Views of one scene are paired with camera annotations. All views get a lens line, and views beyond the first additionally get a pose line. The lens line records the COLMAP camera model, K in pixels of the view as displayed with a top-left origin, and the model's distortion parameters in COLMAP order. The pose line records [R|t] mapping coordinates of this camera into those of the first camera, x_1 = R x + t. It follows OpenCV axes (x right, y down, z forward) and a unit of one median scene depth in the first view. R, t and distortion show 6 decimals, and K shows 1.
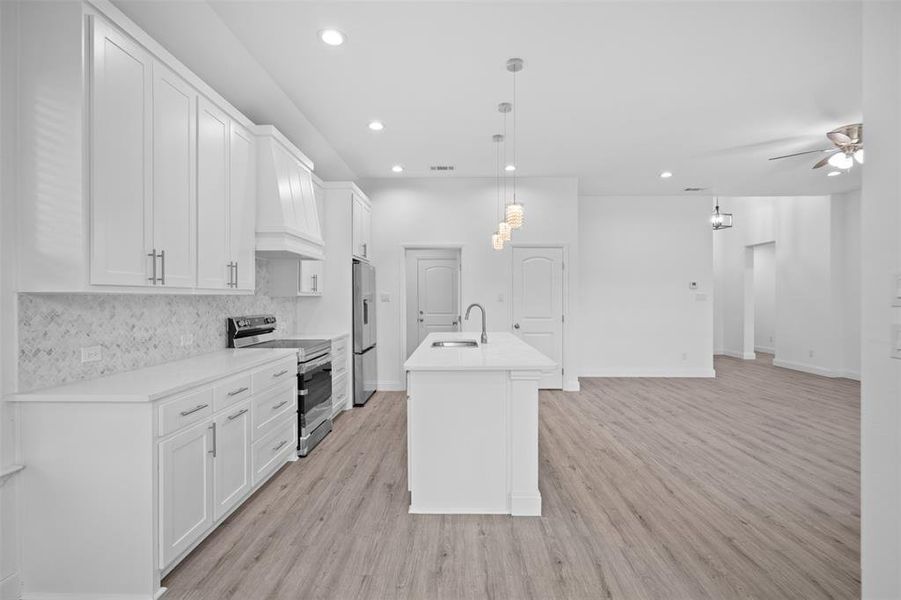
lens RADIAL K [[423.7, 0, 451.9], [0, 423.7, 276.6], [0, 0, 1]] dist [-0.000785, 0.000202]
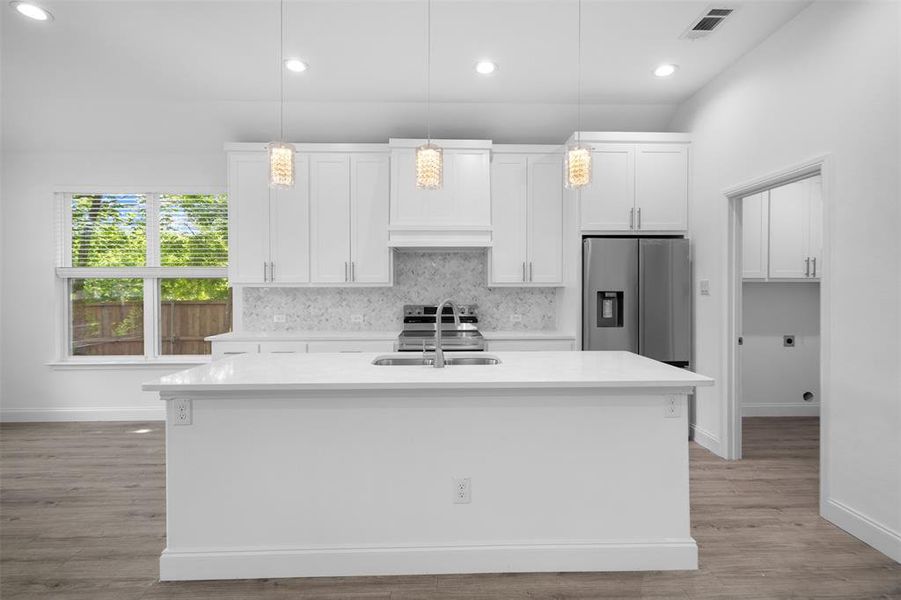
lens RADIAL K [[422.1, 0, 449.0], [0, 422.1, 281.5], [0, 0, 1]] dist [-0.000480, 0.000651]
pose [[0.050125, -0.014192, -0.998642, 0.911104], [0.052769, 0.998540, -0.011542, 0.063229], [0.997348, -0.052119, 0.050801, 1.379099]]
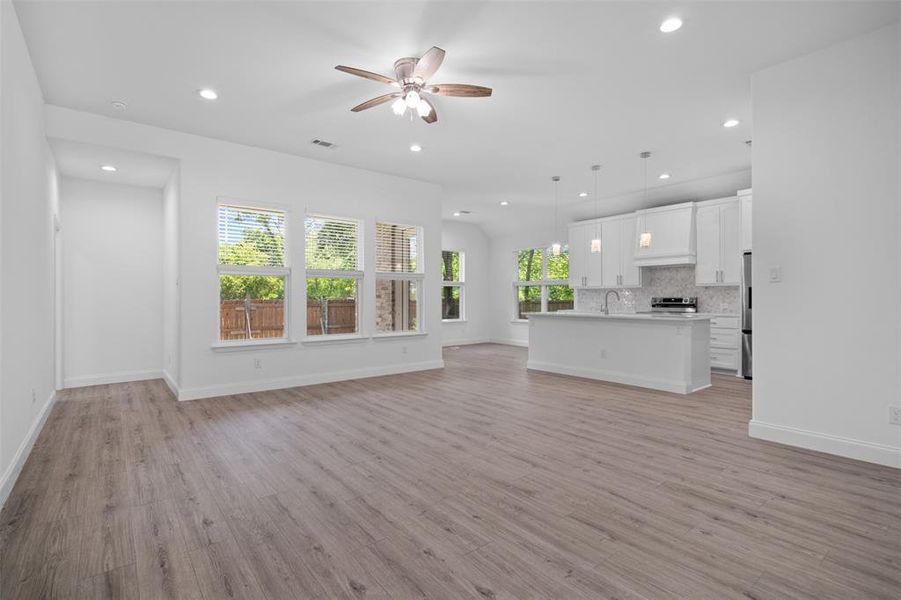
lens RADIAL K [[422.6, 0, 450.7], [0, 422.6, 288.2], [0, 0, 1]] dist [0.000600, 0.000210]
pose [[-0.764030, -0.008372, -0.645127, 2.206849], [0.038916, 0.997497, -0.059034, 0.178196], [0.644006, -0.070210, -0.761792, 2.583794]]
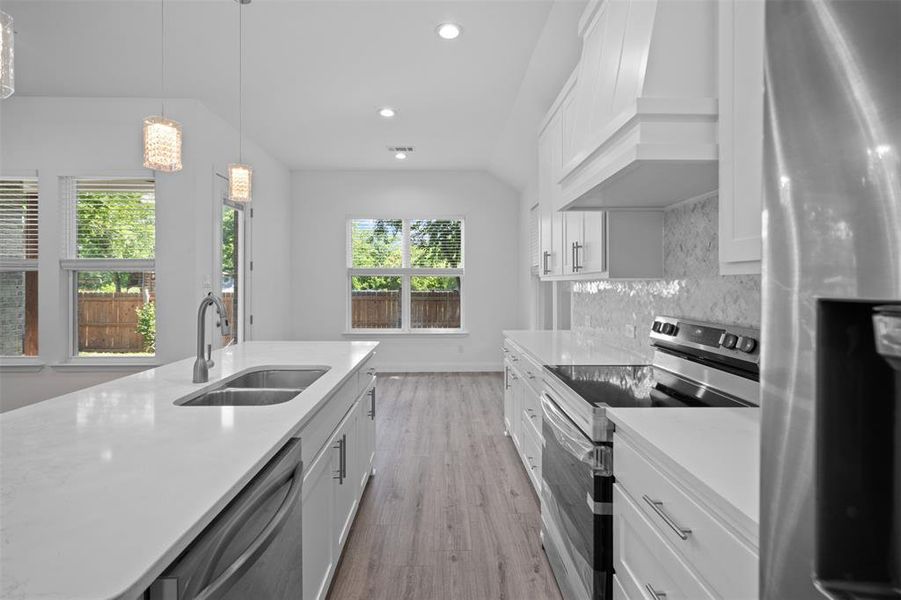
lens RADIAL K [[427.4, 0, 460.0], [0, 427.4, 283.8], [0, 0, 1]] dist [-0.000195, 0.000131]
pose [[-0.997858, 0.004129, -0.065291, -0.240978], [0.007651, 0.998523, -0.053791, 0.105940], [0.064973, -0.054175, -0.996415, 2.066199]]
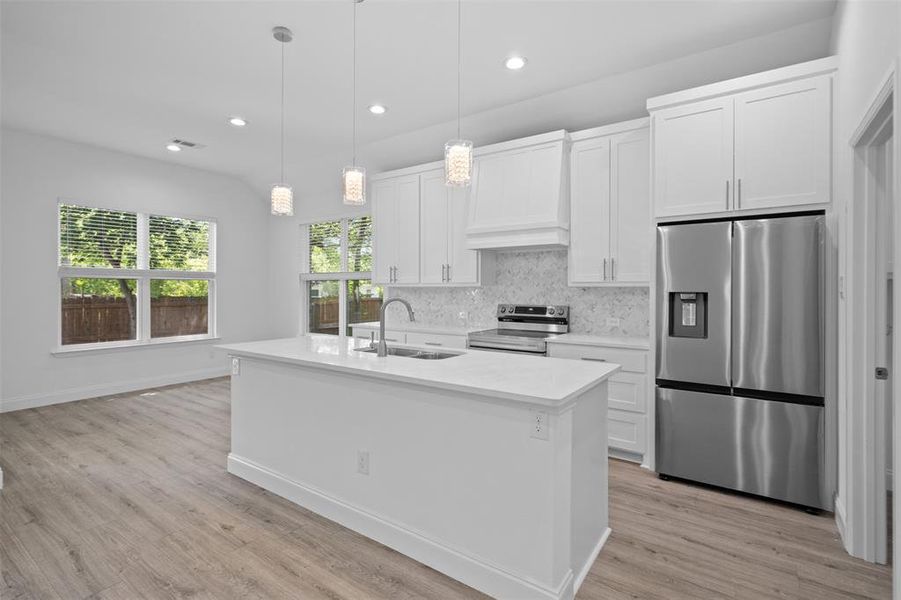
lens RADIAL K [[423.7, 0, 451.9], [0, 423.7, 276.6], [0, 0, 1]] dist [-0.000785, 0.000202]
pose [[-0.550259, -0.020880, -0.834733, 0.800116], [0.043786, 0.997590, -0.053818, 0.098207], [0.833845, -0.066163, -0.548019, 2.038428]]
